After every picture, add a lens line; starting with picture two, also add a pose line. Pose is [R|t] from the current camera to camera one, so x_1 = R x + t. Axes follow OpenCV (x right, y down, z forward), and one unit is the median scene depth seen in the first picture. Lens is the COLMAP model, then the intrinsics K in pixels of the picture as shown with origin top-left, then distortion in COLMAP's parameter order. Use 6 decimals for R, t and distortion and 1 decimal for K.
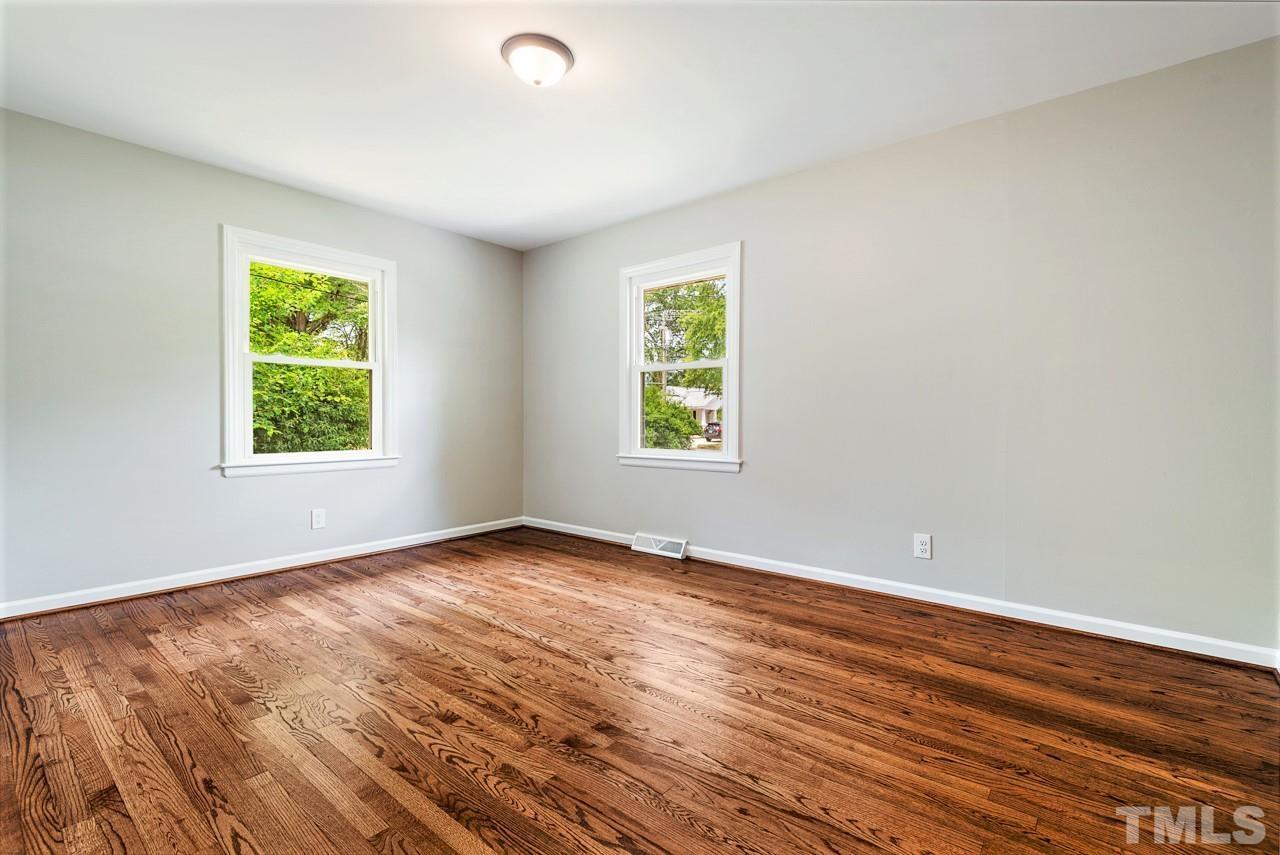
lens RADIAL K [[578.2, 0, 642.6], [0, 578.2, 428.2], [0, 0, 1]] dist [0.026528, -0.013489]
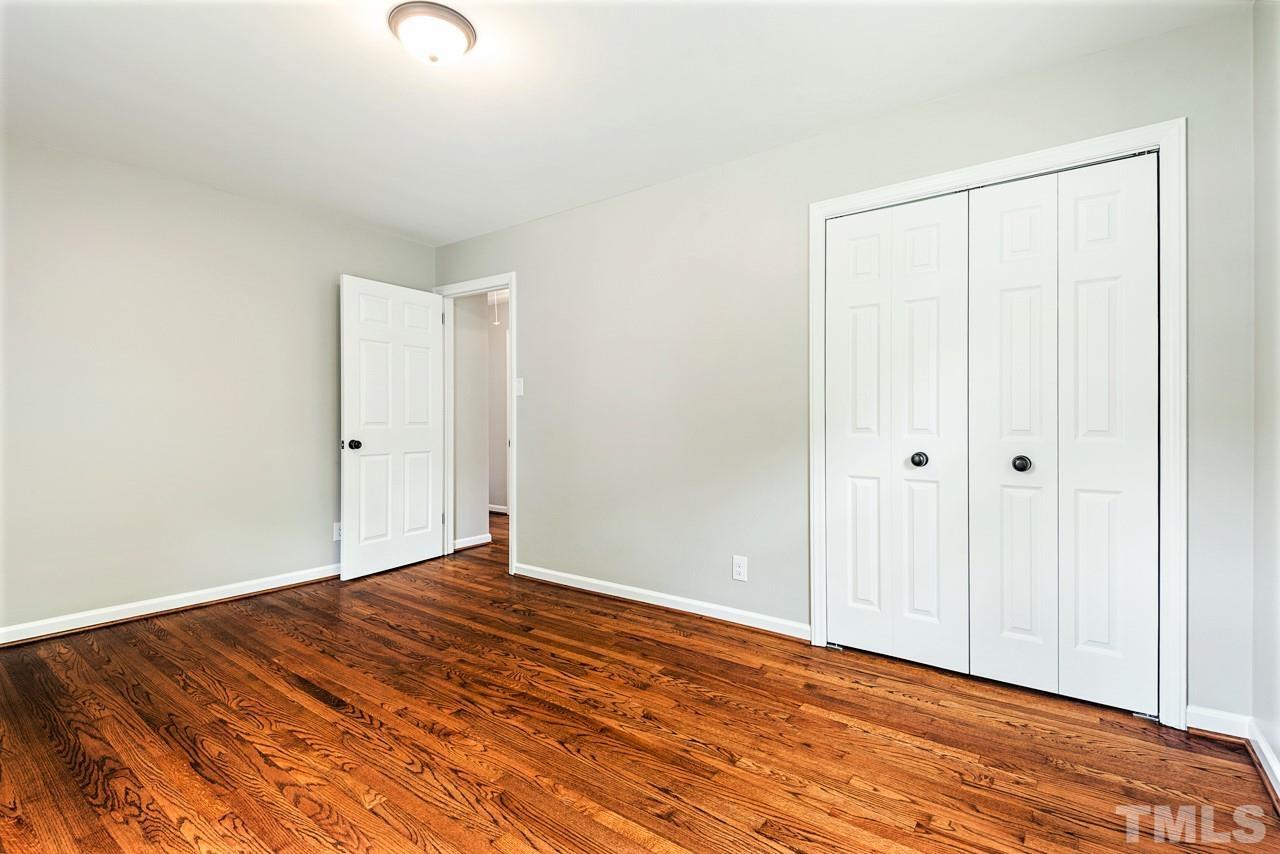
lens RADIAL K [[578.2, 0, 638.5], [0, 578.2, 419.6], [0, 0, 1]] dist [0.026528, -0.013489]
pose [[-0.998528, -0.000058, -0.054247, -0.412829], [-0.001012, 0.999845, 0.017568, -0.070732], [0.054238, 0.017597, -0.998373, 1.776094]]
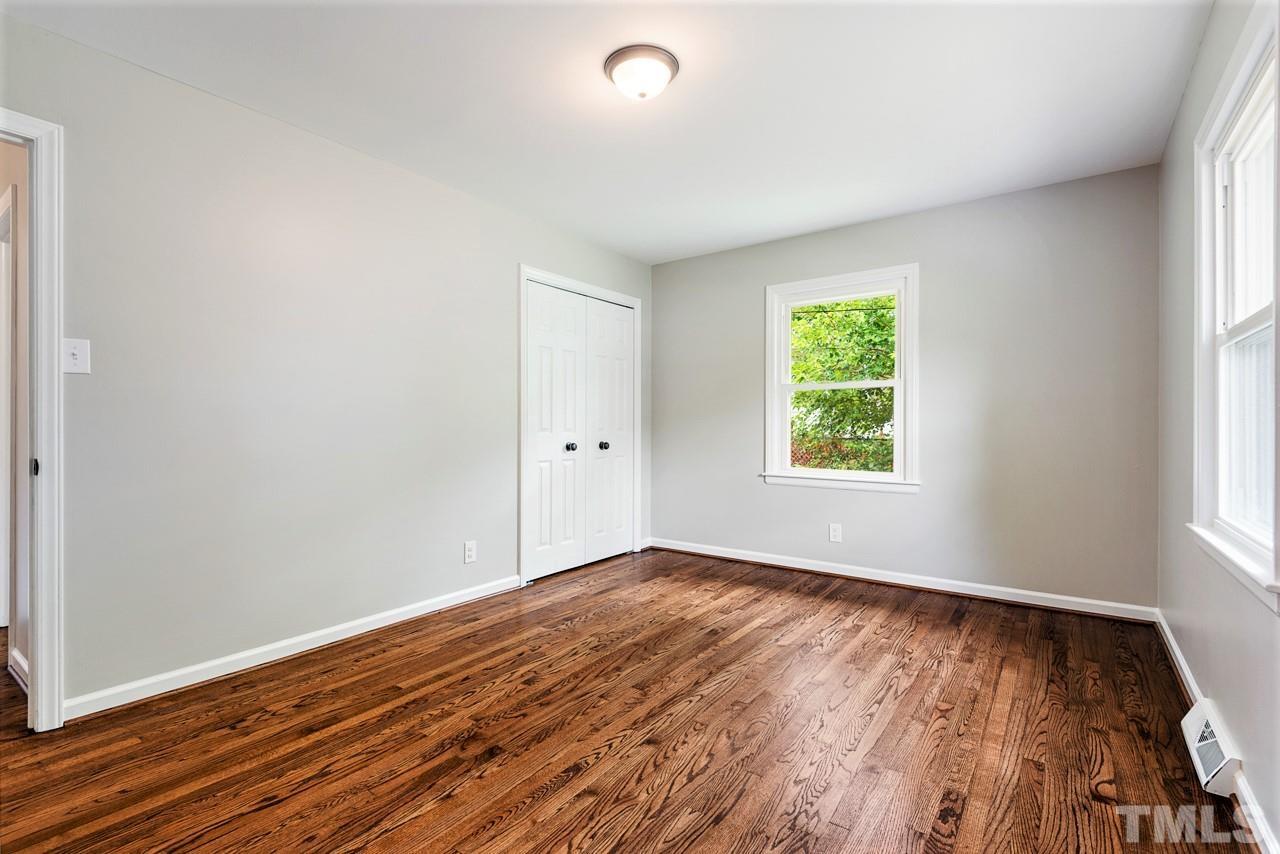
lens RADIAL K [[578.2, 0, 639.5], [0, 578.2, 424.7], [0, 0, 1]] dist [0.026528, -0.013489]
pose [[0.063414, -0.005999, -0.997969, 0.725154], [-0.020810, 0.999757, -0.007332, -0.039246], [0.997770, 0.021233, 0.063274, 0.886147]]
